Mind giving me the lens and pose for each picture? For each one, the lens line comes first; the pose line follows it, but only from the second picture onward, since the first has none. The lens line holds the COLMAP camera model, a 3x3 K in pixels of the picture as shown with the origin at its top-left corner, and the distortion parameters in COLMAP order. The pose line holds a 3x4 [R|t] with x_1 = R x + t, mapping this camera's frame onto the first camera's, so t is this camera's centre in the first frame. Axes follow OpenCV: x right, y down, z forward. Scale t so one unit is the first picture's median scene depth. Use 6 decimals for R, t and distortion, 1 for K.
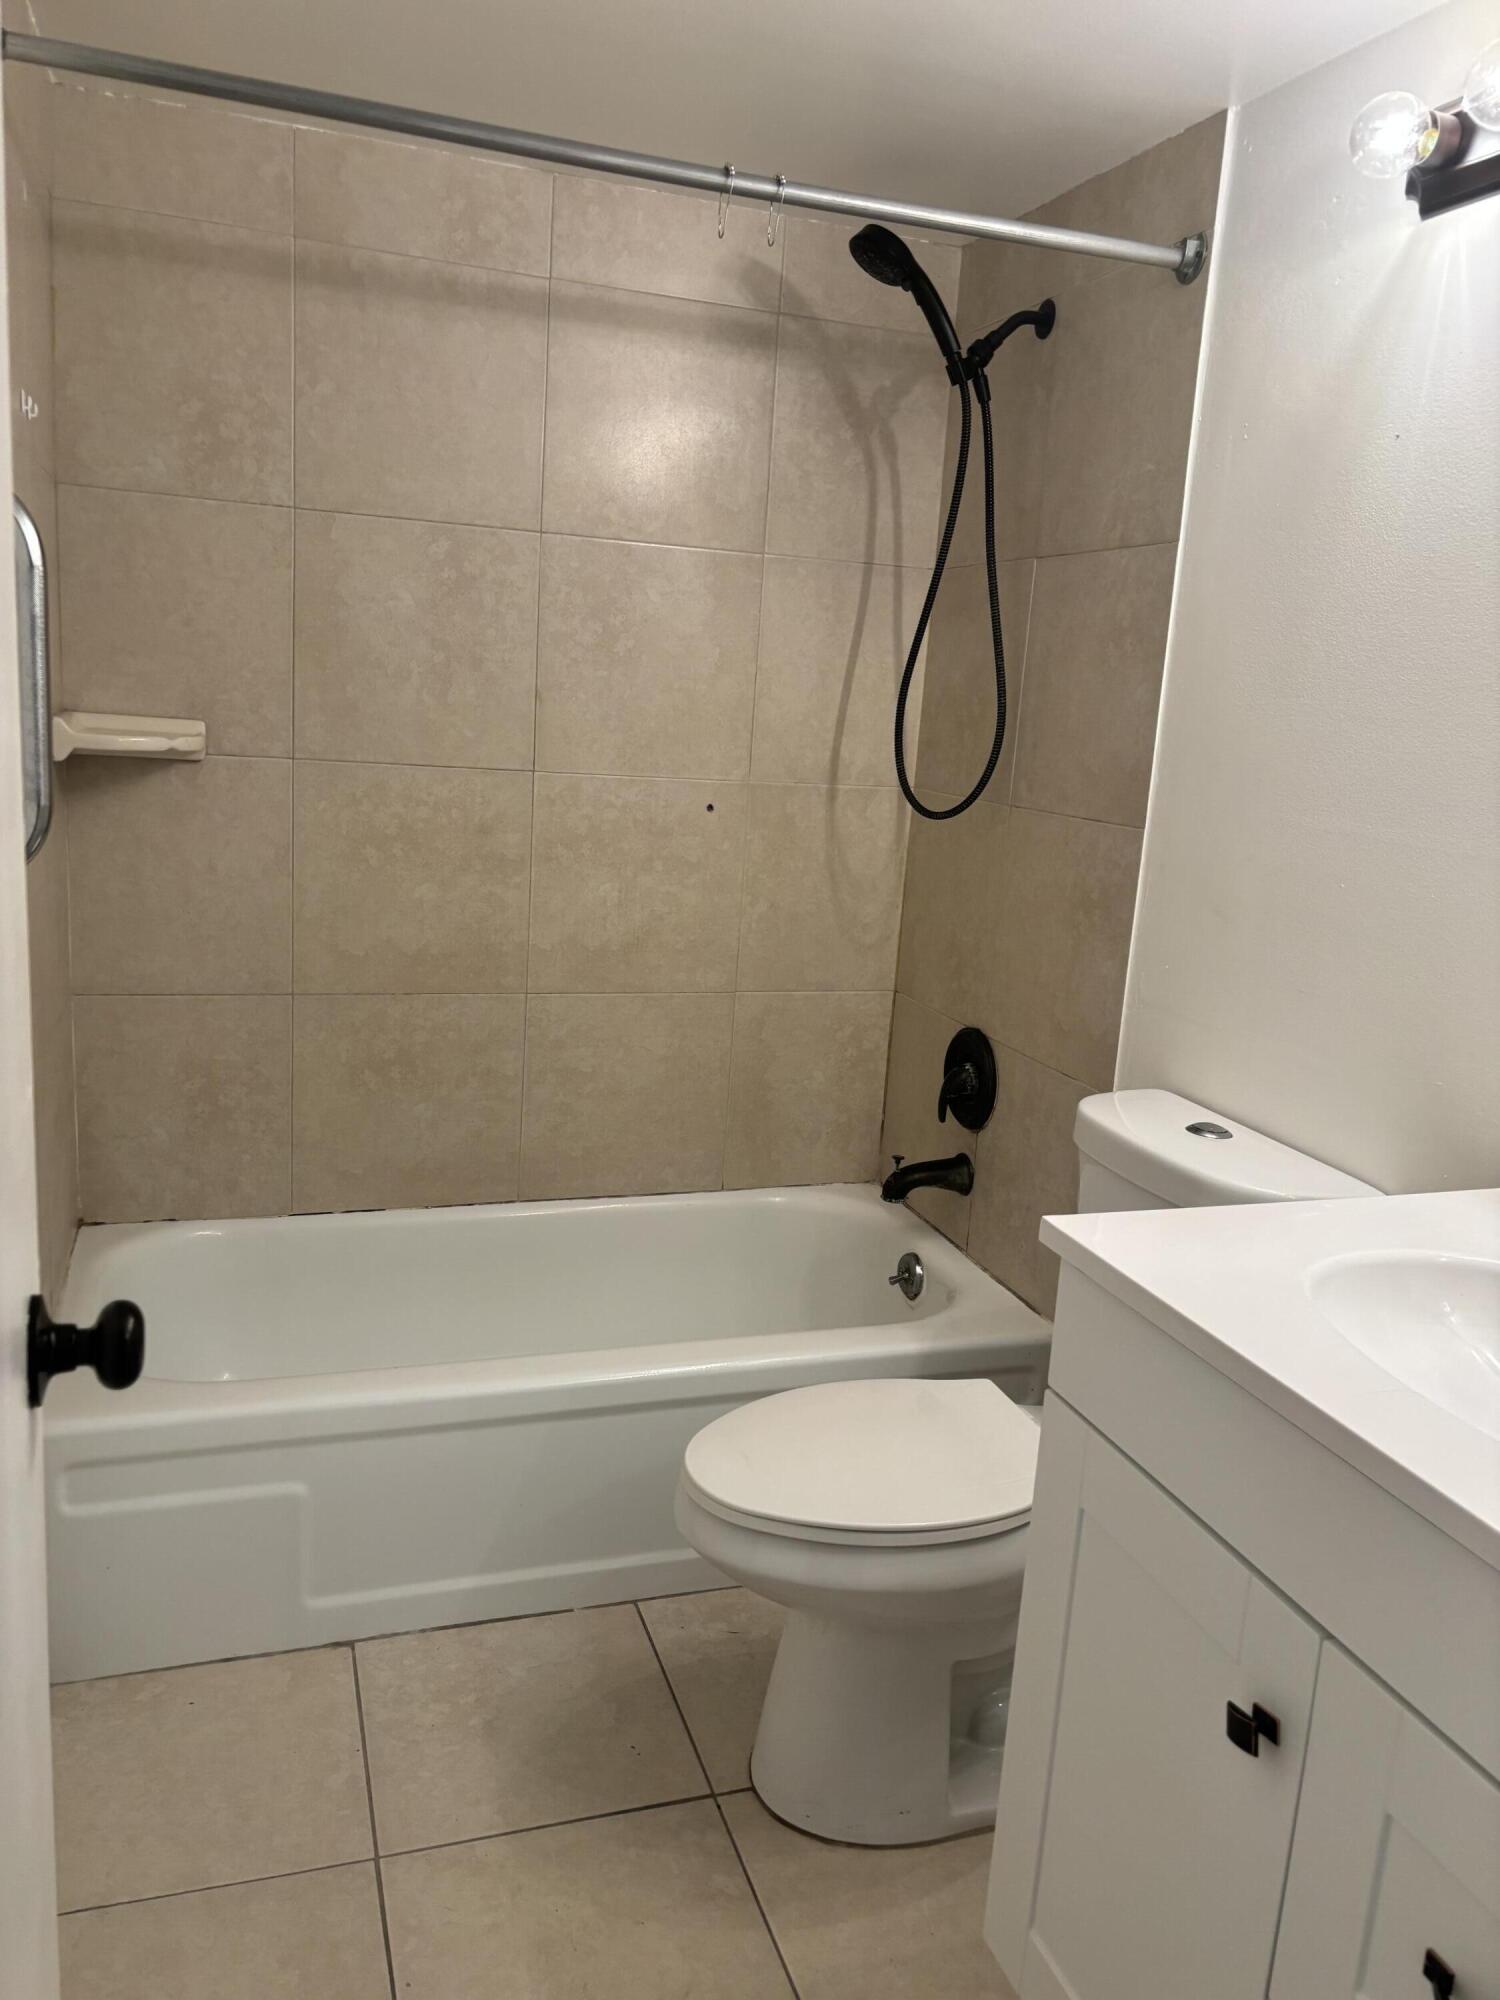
lens RADIAL K [[1524.4, 0, 750.0], [0, 1524.4, 1000.0], [0, 0, 1]] dist [0.060988, -0.084060]
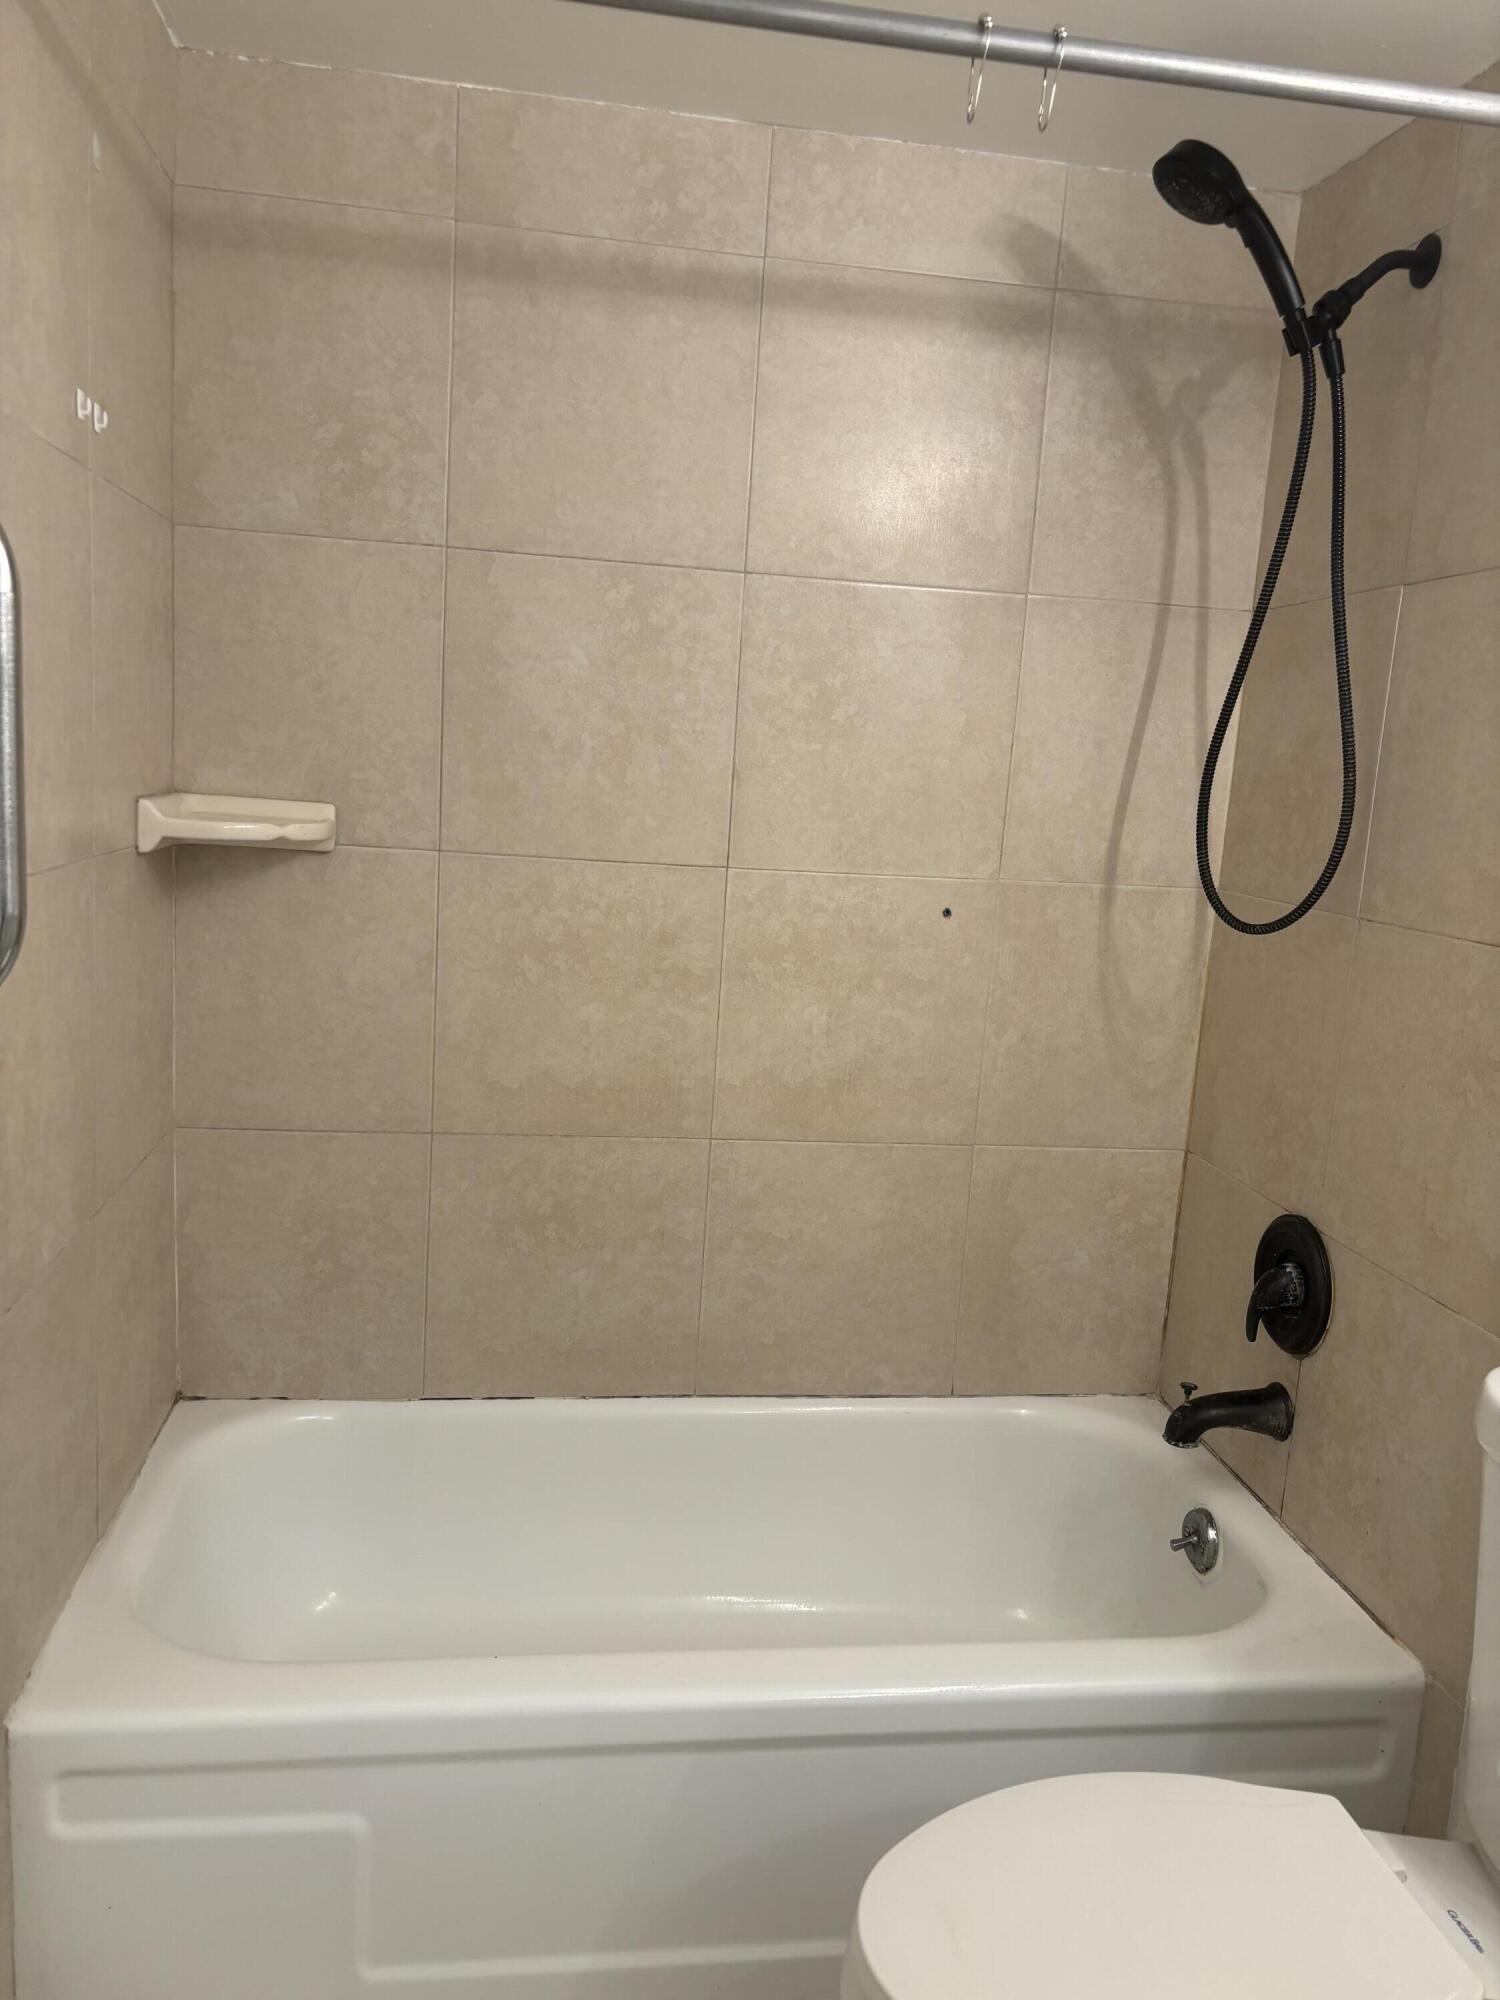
lens RADIAL K [[1459.7, 0, 746.7], [0, 1459.7, 1018.3], [0, 0, 1]] dist [0.067789, -0.087117]
pose [[0.983246, 0.027411, -0.180212, 0.010124], [-0.034575, 0.998727, -0.036734, -0.042532], [0.178976, 0.042350, 0.982942, 0.250553]]
